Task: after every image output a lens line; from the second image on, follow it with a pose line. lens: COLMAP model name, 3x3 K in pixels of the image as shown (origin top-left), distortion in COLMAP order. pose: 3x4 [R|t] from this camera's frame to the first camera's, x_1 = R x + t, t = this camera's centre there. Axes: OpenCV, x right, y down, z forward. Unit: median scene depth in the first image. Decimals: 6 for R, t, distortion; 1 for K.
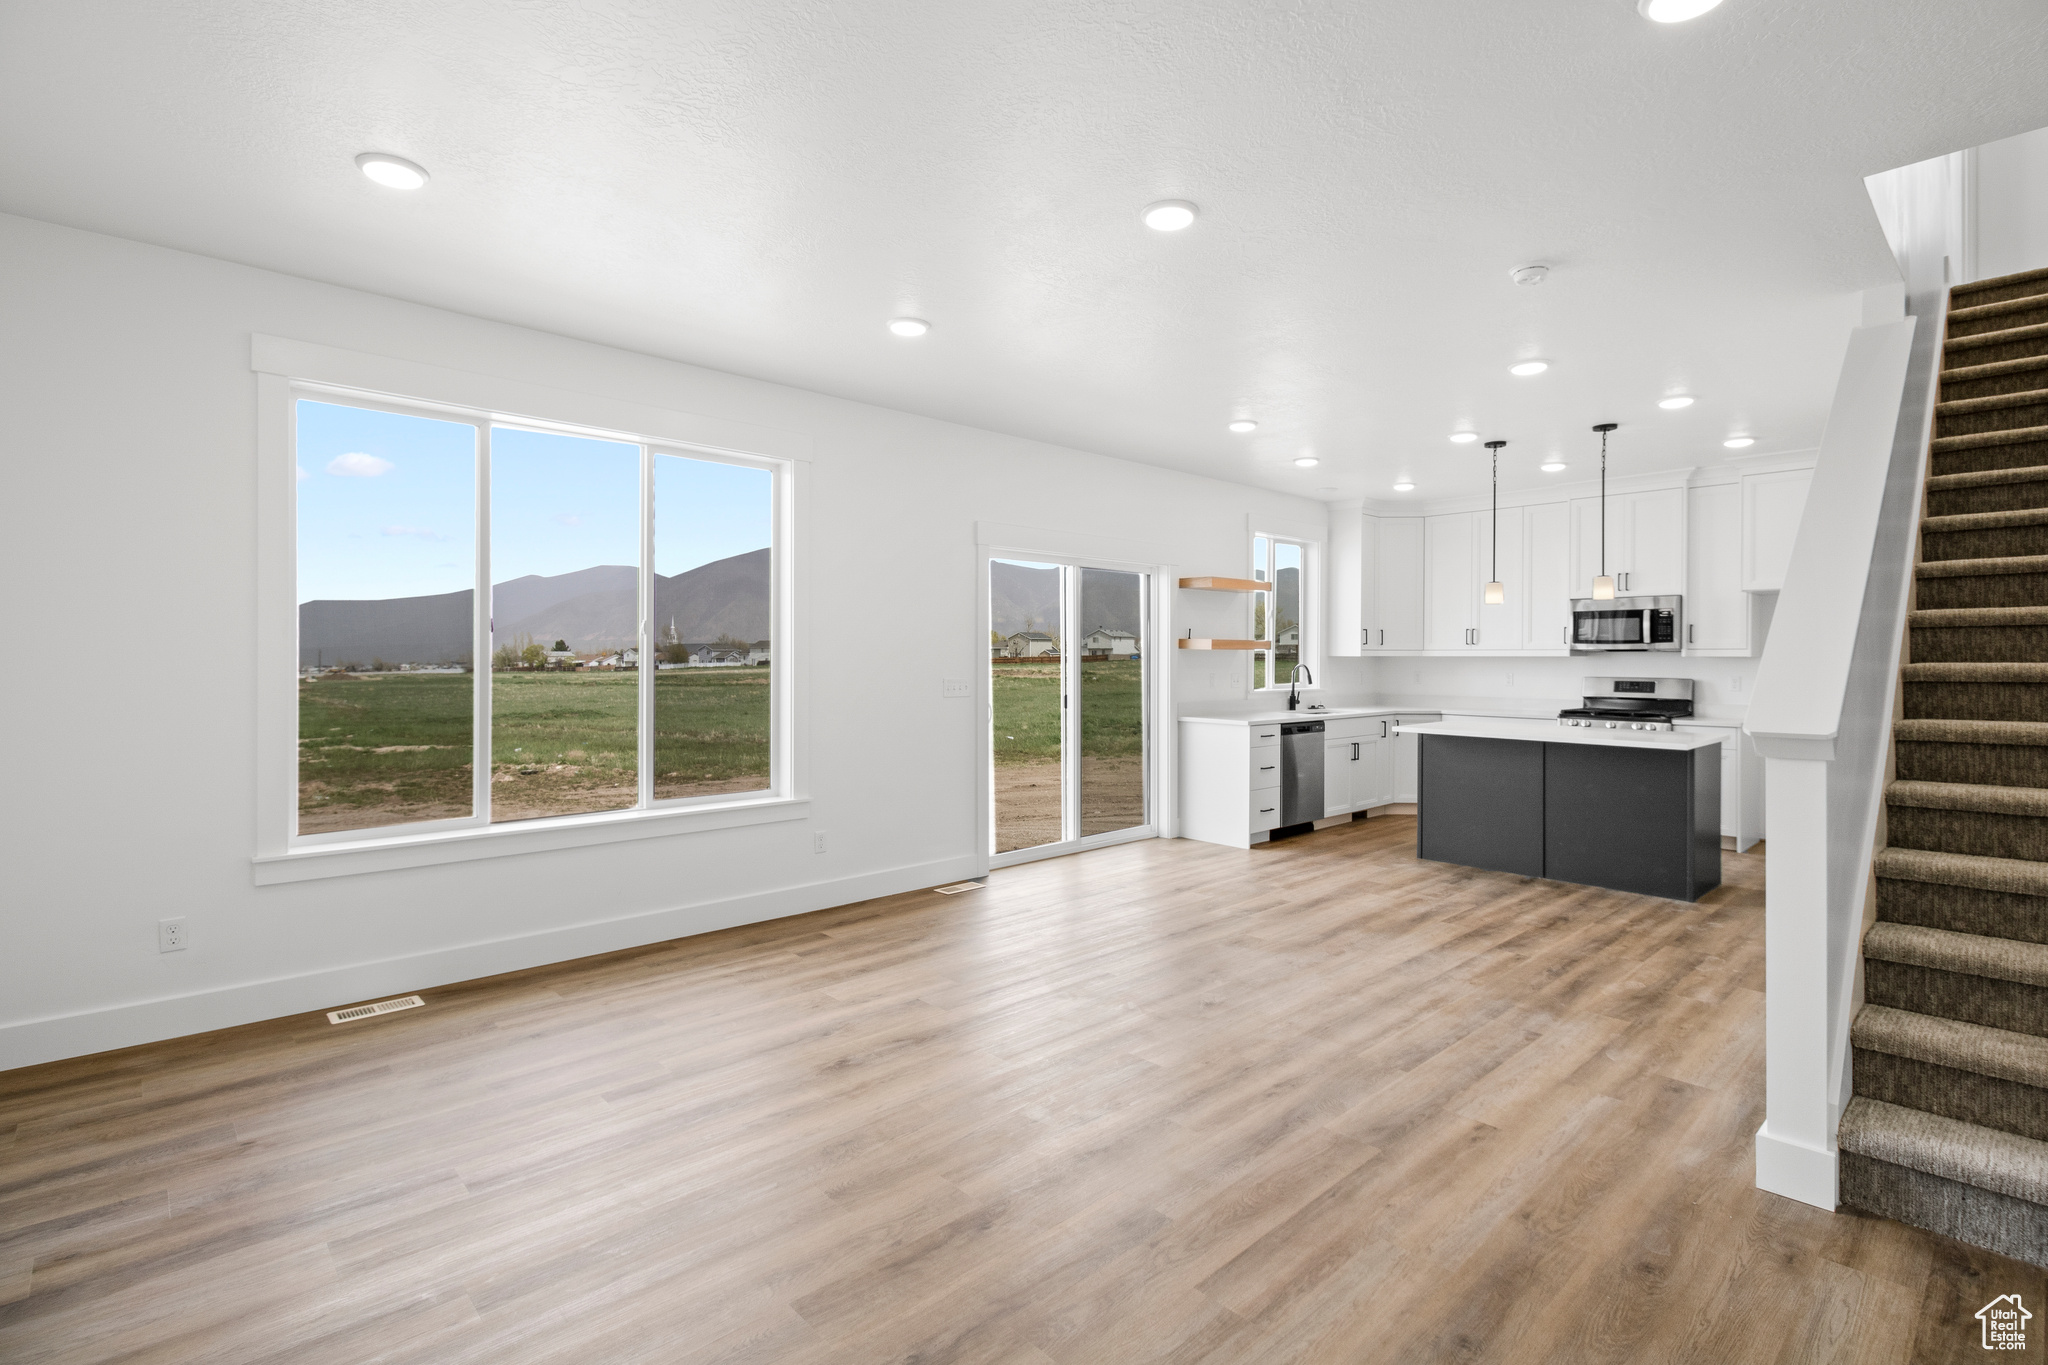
lens RADIAL K [[988.2, 0, 1032.0], [0, 988.2, 668.3], [0, 0, 1]] dist [-0.001523, -0.000950]
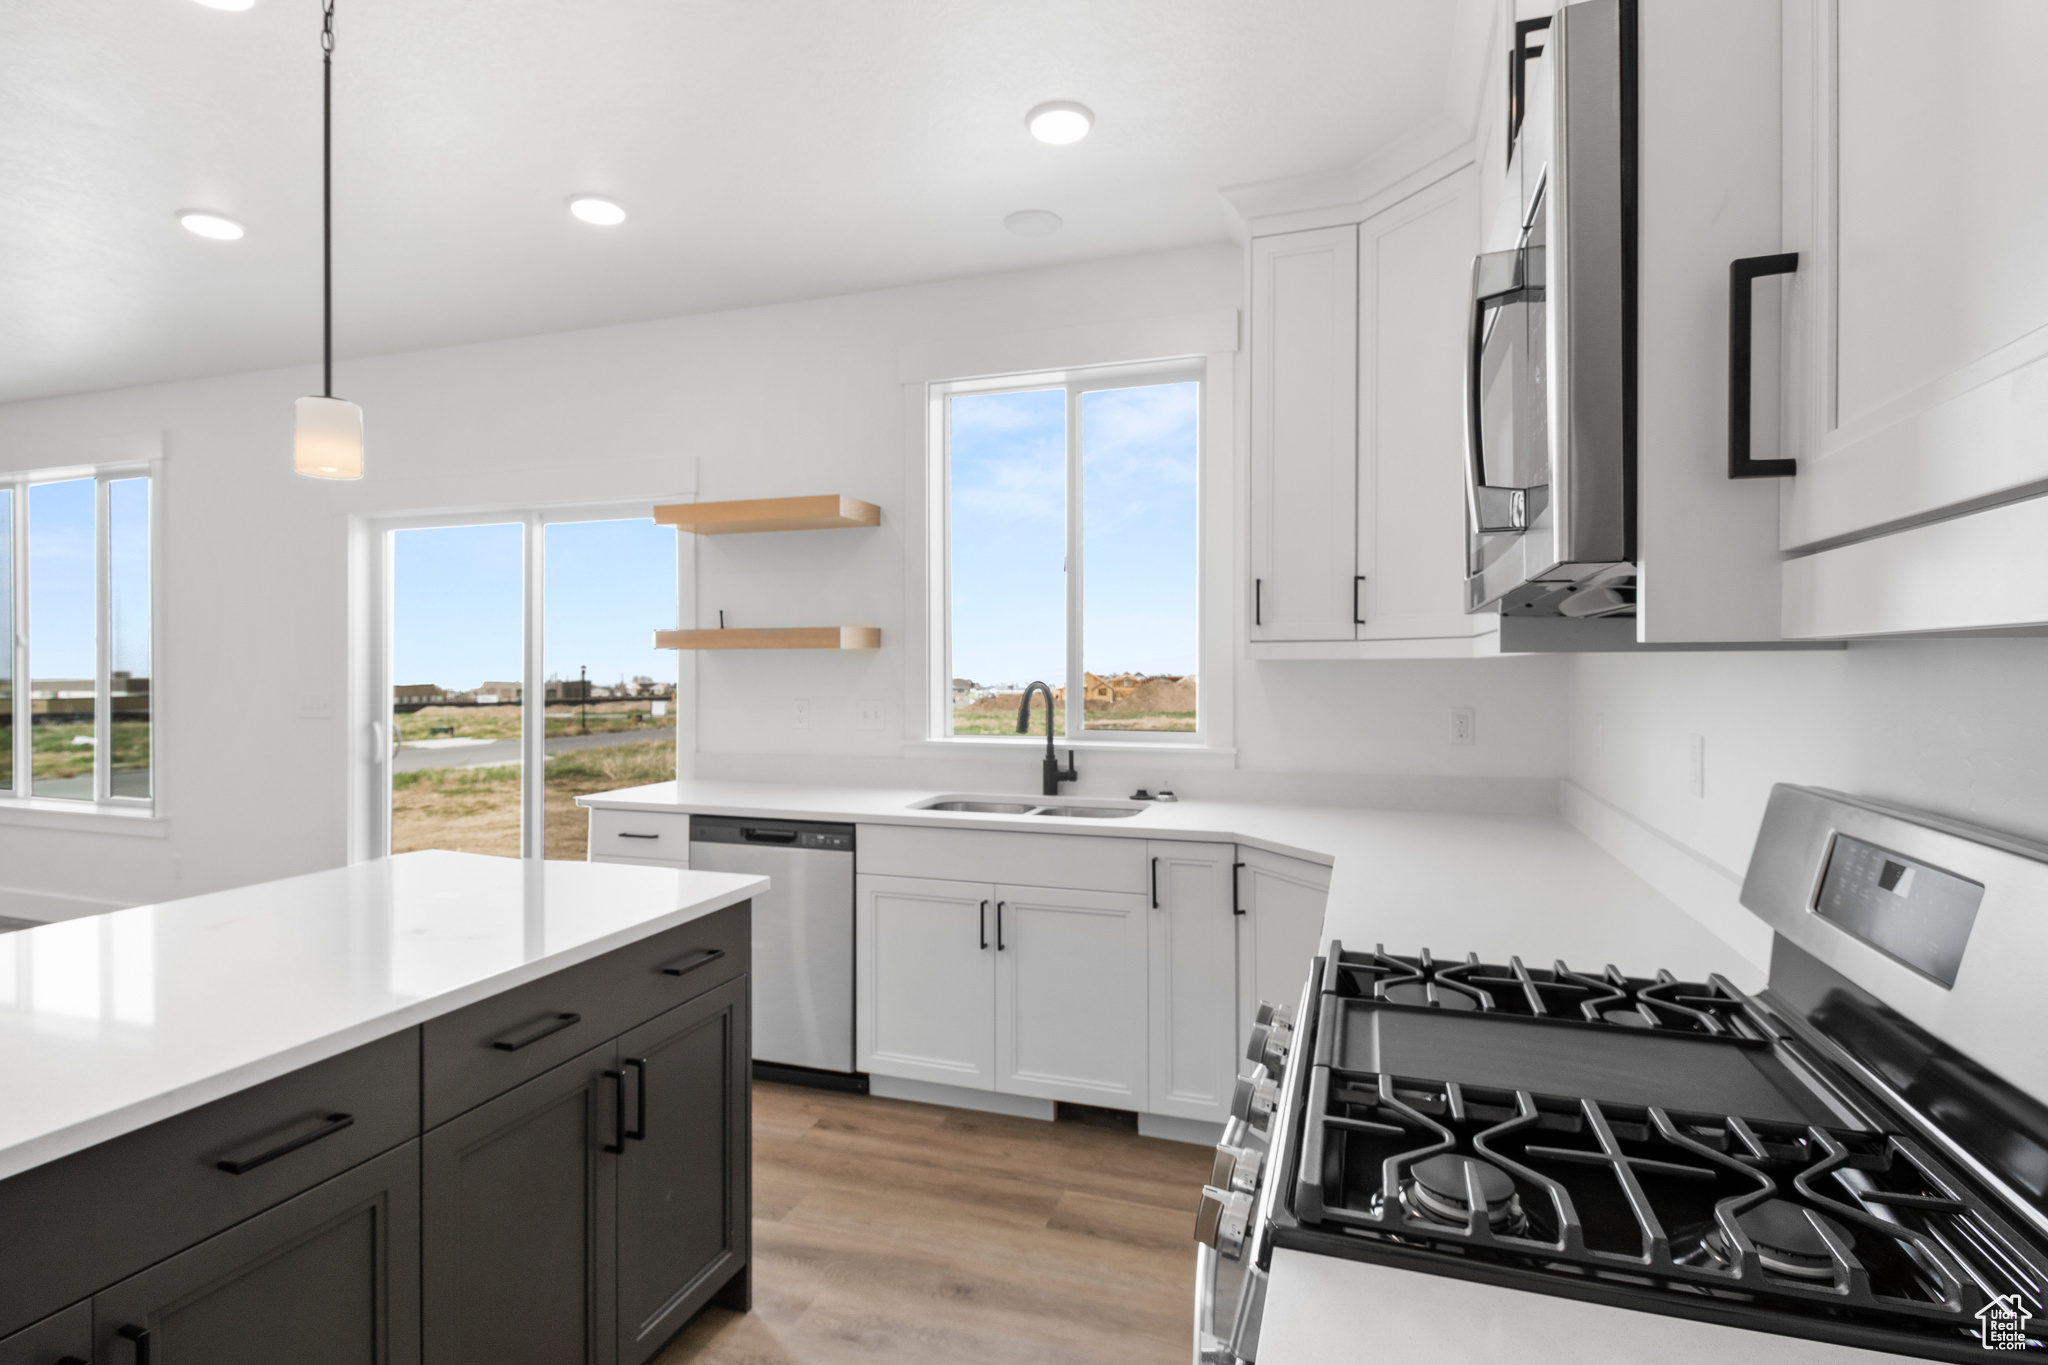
lens RADIAL K [[988.2, 0, 1032.0], [0, 988.2, 668.3], [0, 0, 1]] dist [-0.001523, -0.000950]
pose [[0.474792, 0.000957, -0.880098, 0.680085], [-0.010354, 0.999936, -0.004498, -0.008463], [0.880037, 0.011248, 0.474771, 0.881218]]
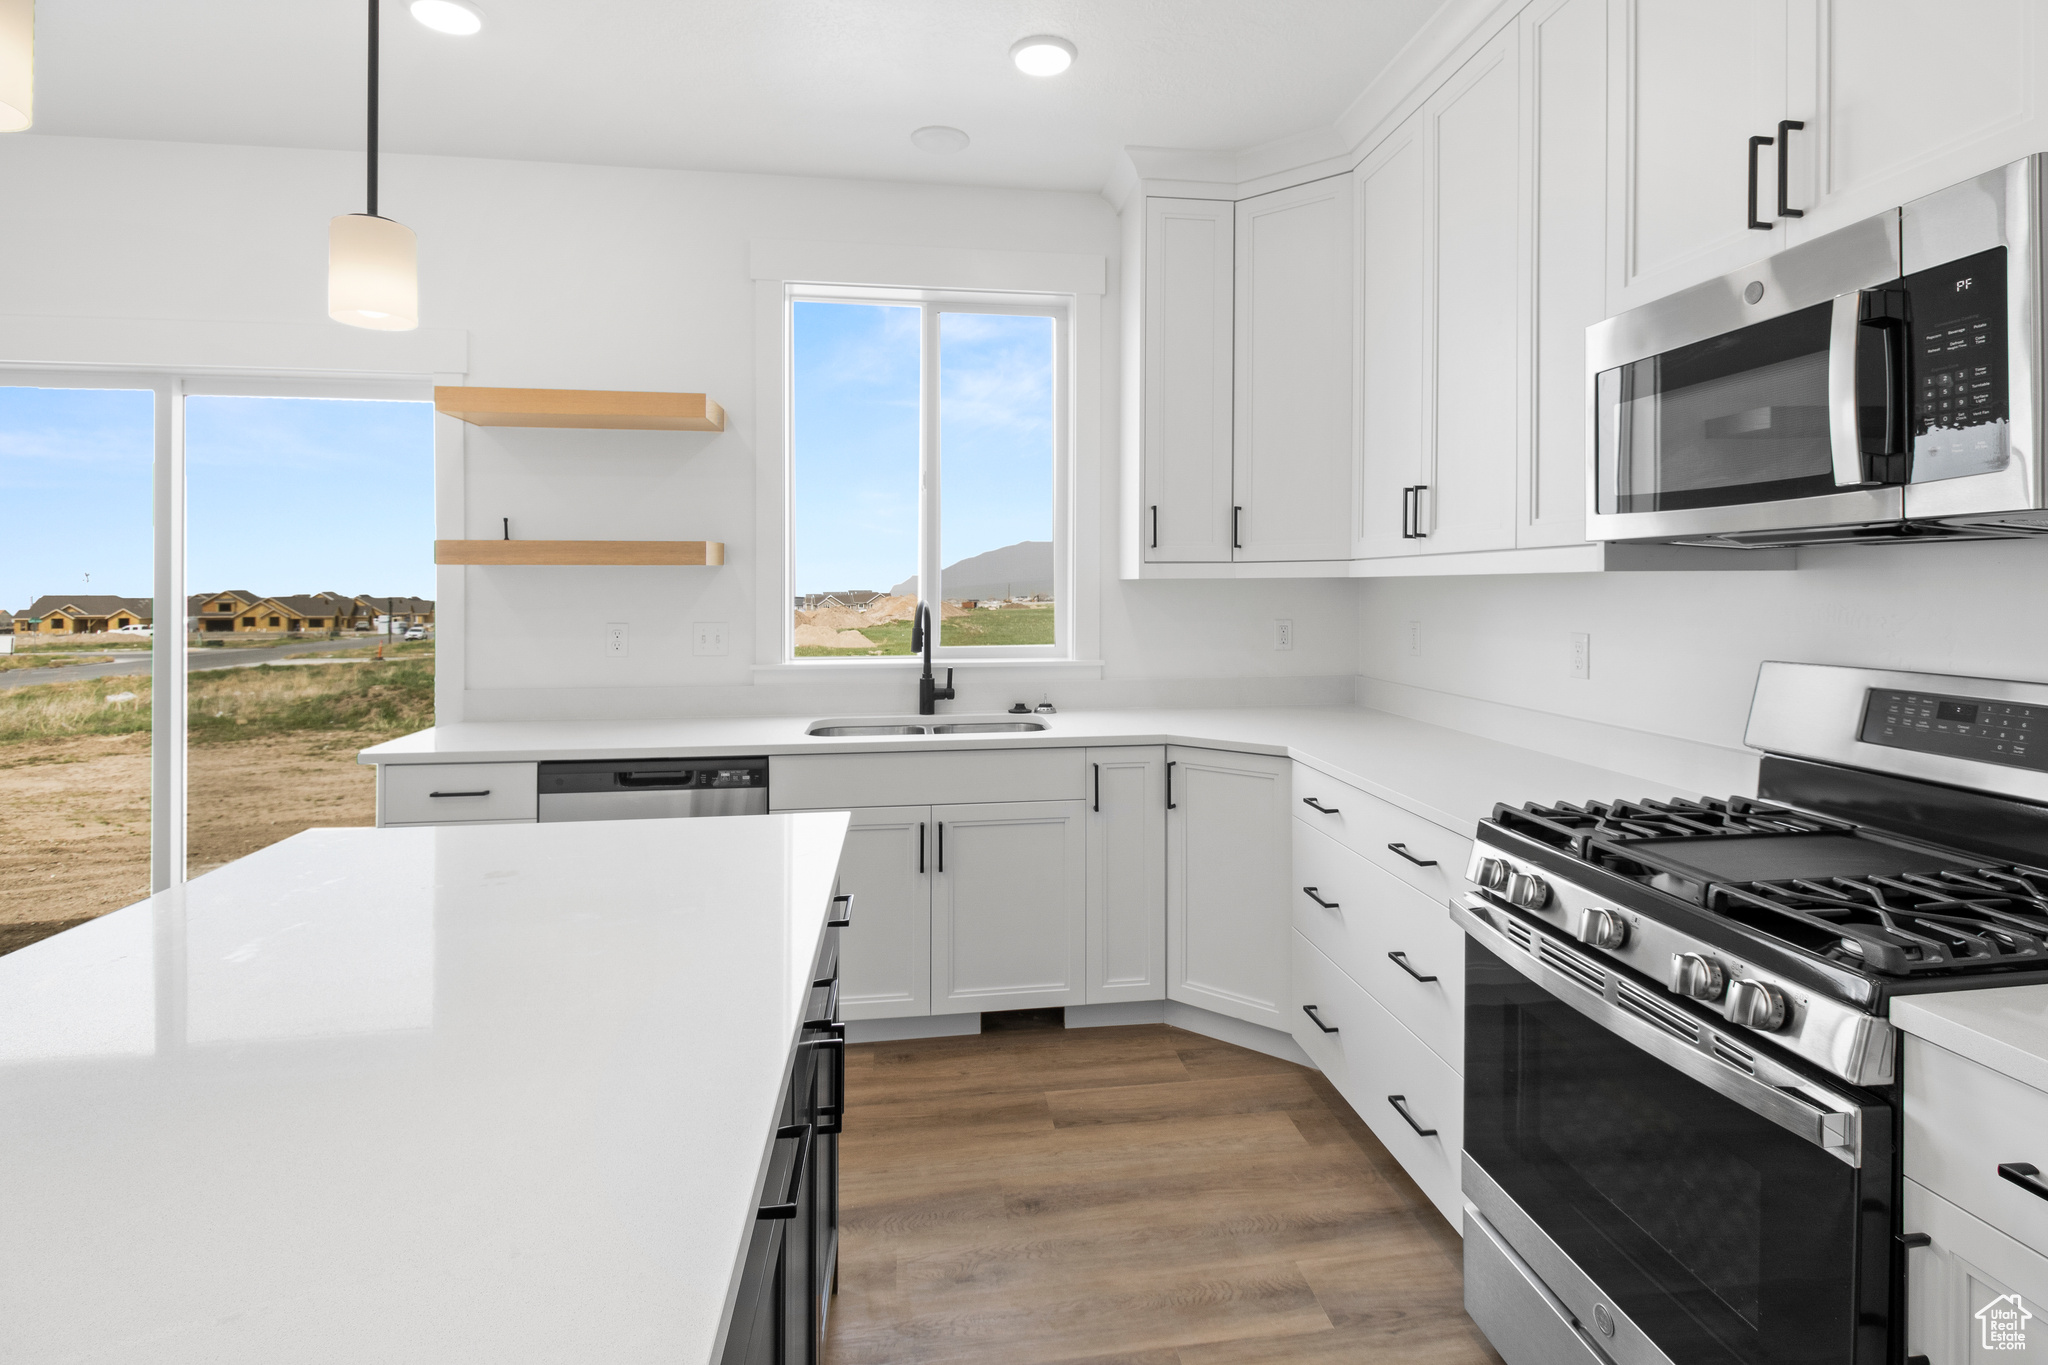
lens RADIAL K [[974.5, 0, 1050.6], [0, 974.5, 590.3], [0, 0, 1]] dist [-0.000448, -0.000354]
pose [[0.819741, 0.000555, -0.572734, 0.588438], [-0.005737, 0.999957, -0.007242, -0.006232], [0.572706, 0.009223, 0.819709, 0.772842]]
